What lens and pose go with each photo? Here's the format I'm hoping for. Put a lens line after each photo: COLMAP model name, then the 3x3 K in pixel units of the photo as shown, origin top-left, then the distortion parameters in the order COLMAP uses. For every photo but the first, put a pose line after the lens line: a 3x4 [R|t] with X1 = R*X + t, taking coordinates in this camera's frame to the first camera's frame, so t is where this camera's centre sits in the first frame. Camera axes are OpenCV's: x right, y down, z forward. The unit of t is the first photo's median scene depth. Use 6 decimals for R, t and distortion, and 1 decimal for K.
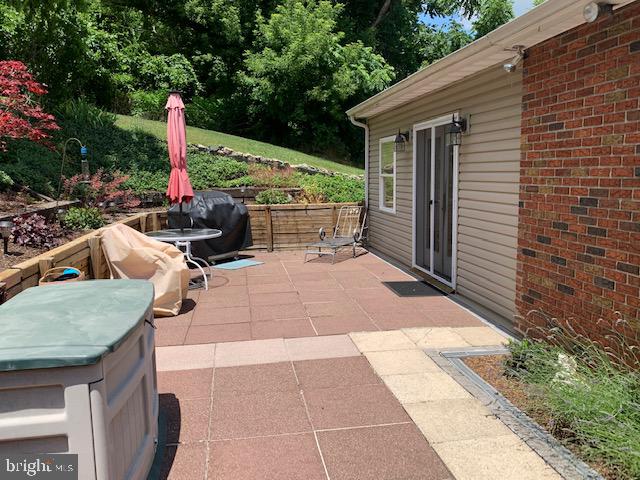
lens RADIAL K [[534.5, 0, 320.0], [0, 534.5, 240.0], [0, 0, 1]] dist [0.070221, -0.124444]
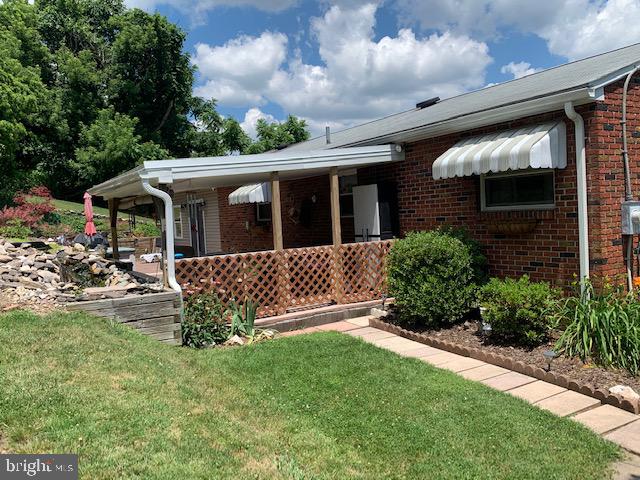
lens RADIAL K [[534.5, 0, 320.0], [0, 534.5, 240.0], [0, 0, 1]] dist [0.070221, -0.124444]
pose [[0.921810, -0.045721, 0.384937, -0.096662], [0.081707, 0.993627, -0.077644, 0.086588], [-0.378934, 0.103025, 0.919671, -0.644421]]
